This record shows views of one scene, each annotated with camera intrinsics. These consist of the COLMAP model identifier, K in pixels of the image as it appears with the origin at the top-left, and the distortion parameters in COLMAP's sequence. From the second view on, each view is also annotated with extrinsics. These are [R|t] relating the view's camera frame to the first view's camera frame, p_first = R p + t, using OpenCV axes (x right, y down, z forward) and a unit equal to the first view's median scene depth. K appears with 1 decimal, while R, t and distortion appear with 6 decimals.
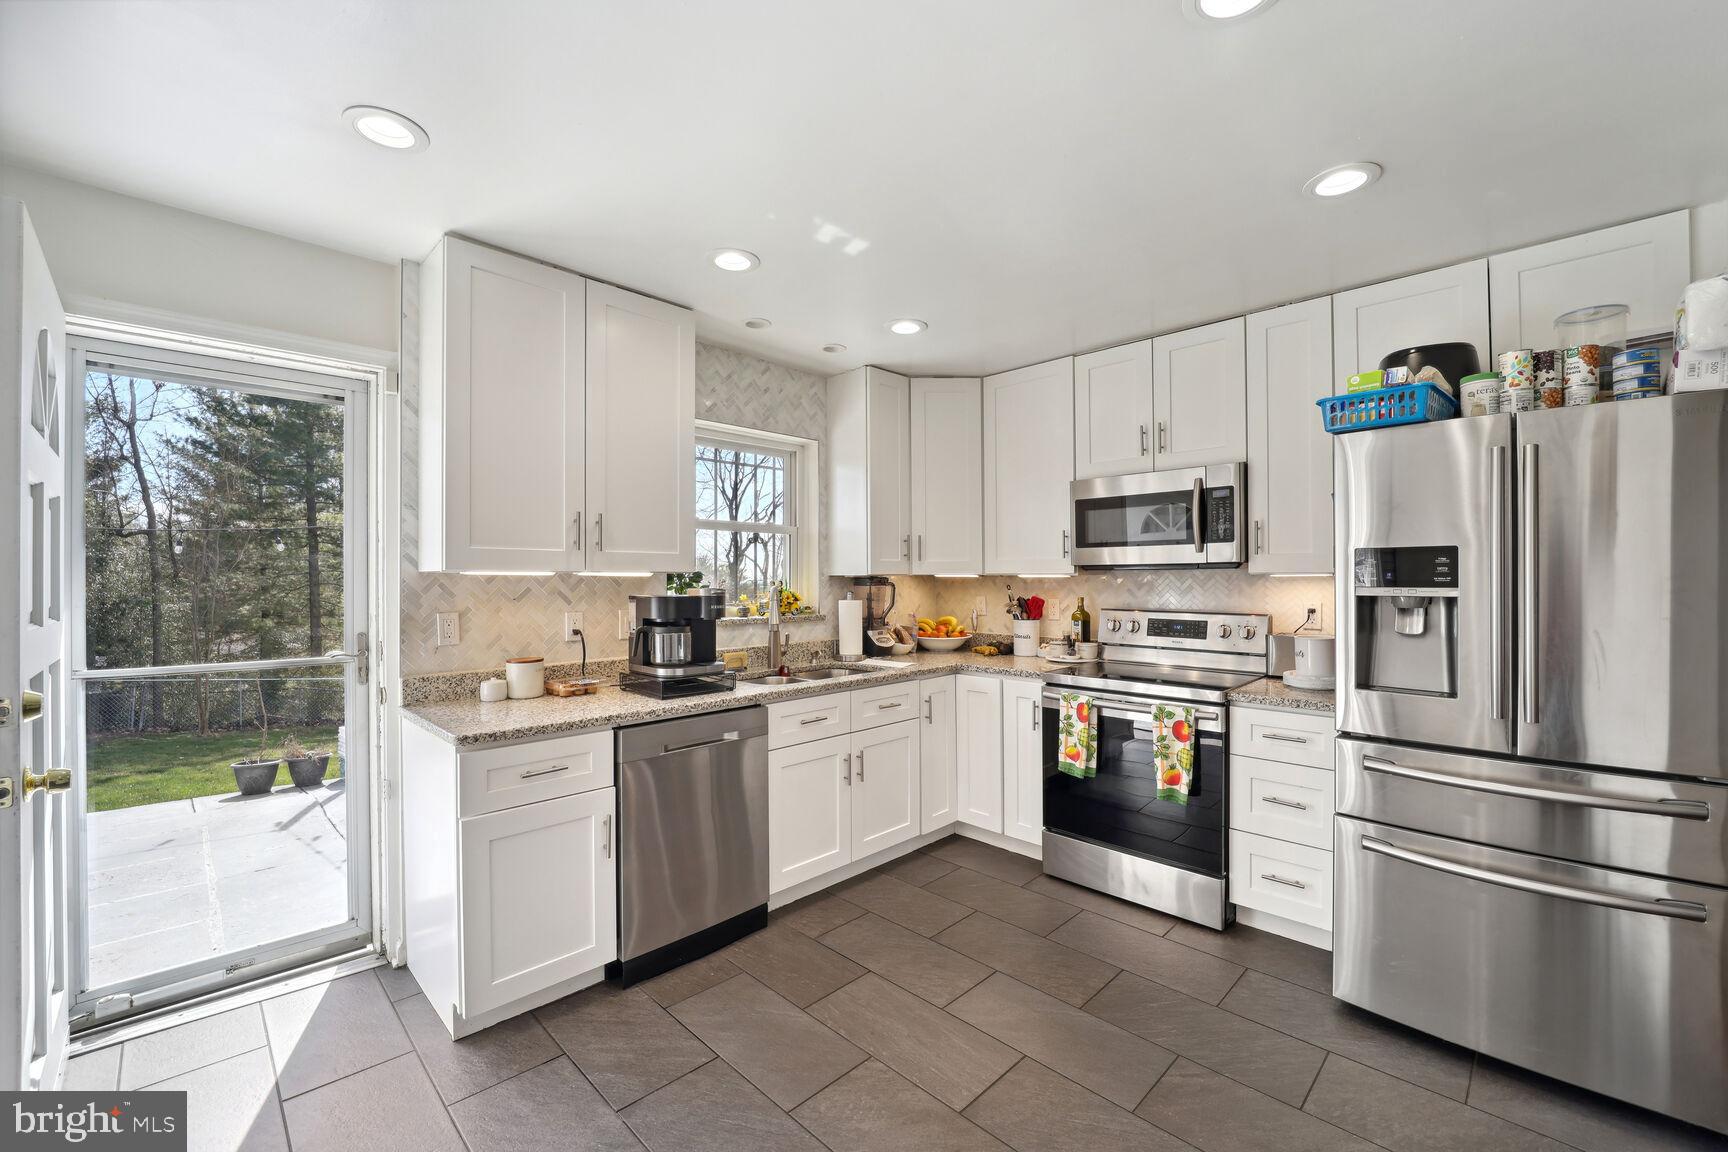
lens RADIAL K [[707.0, 0, 864.0], [0, 707.0, 576.0], [0, 0, 1]] dist [-0.012846, 0.000002]
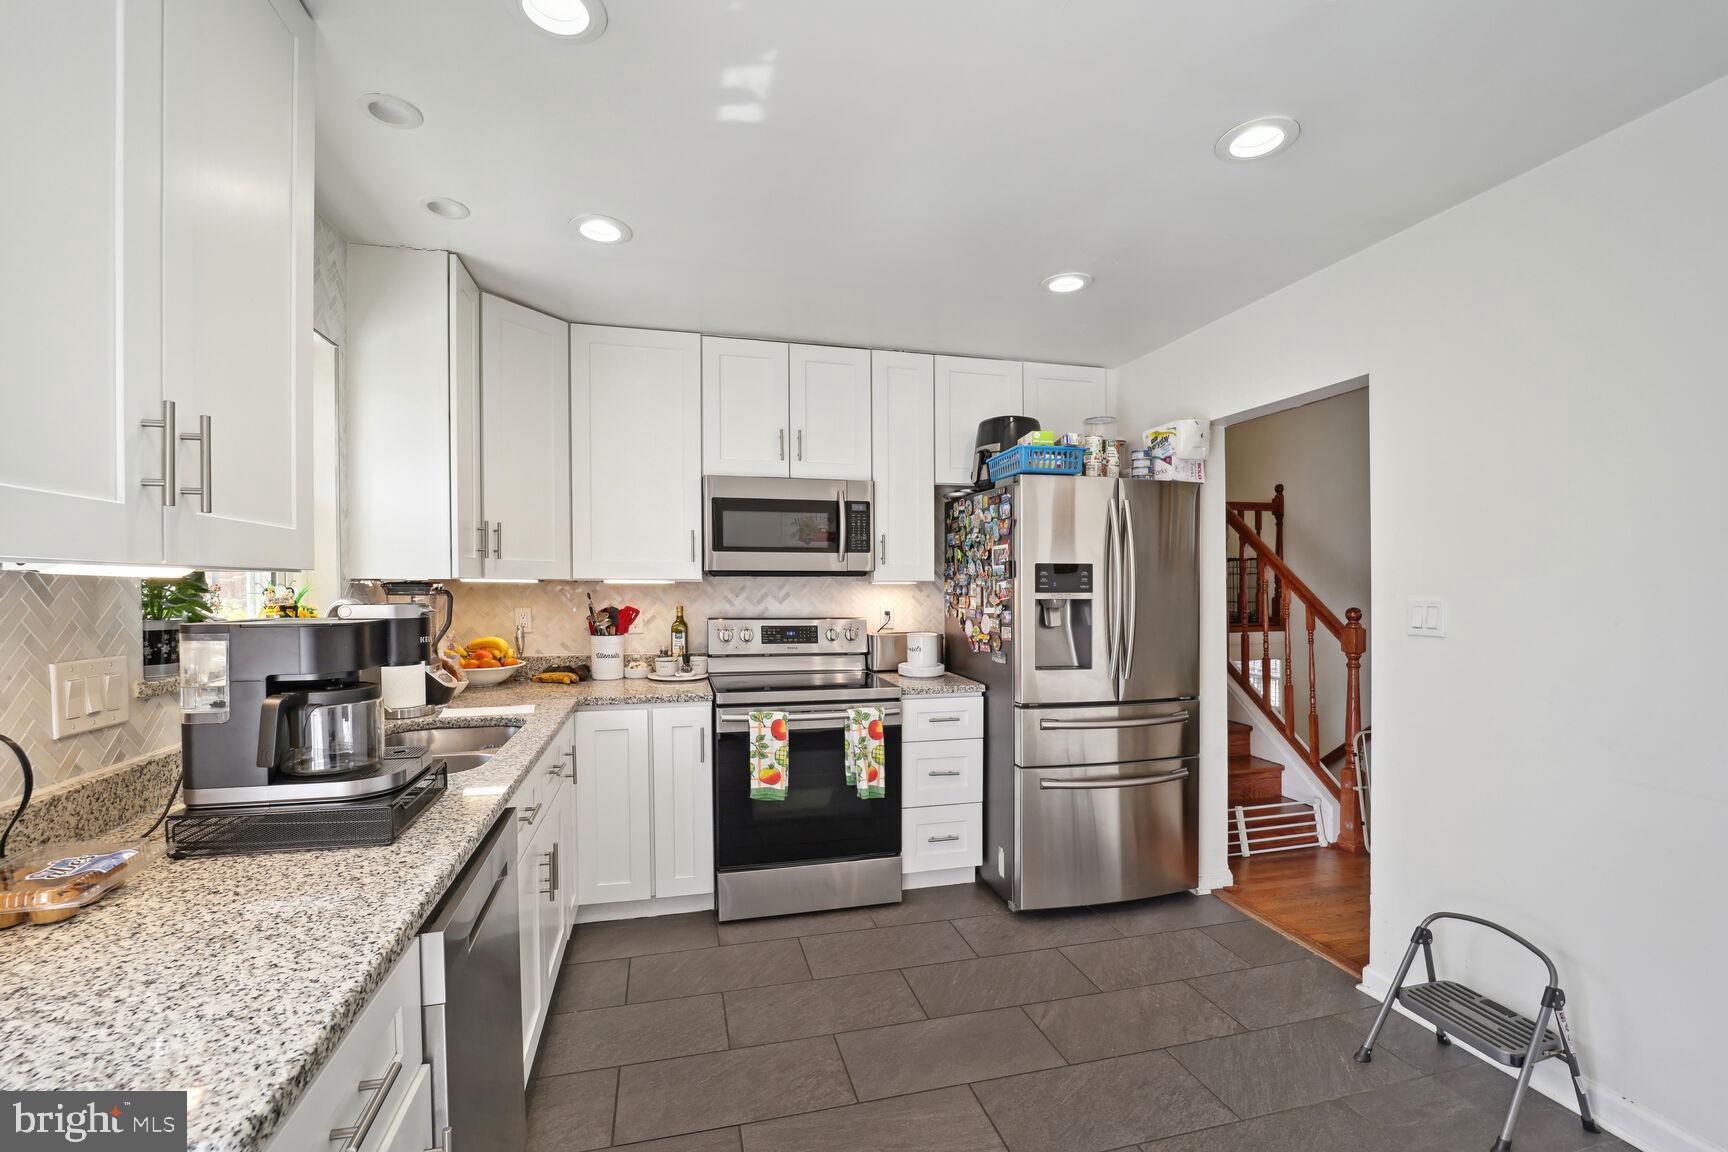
lens RADIAL K [[730.1, 0, 860.1], [0, 730.1, 592.8], [0, 0, 1]] dist [-0.019458, 0.000086]
pose [[0.510028, -0.007406, 0.860126, -0.444687], [-0.006116, 0.999906, 0.012235, 0.000765], [-0.860136, -0.011501, 0.509935, 0.407709]]
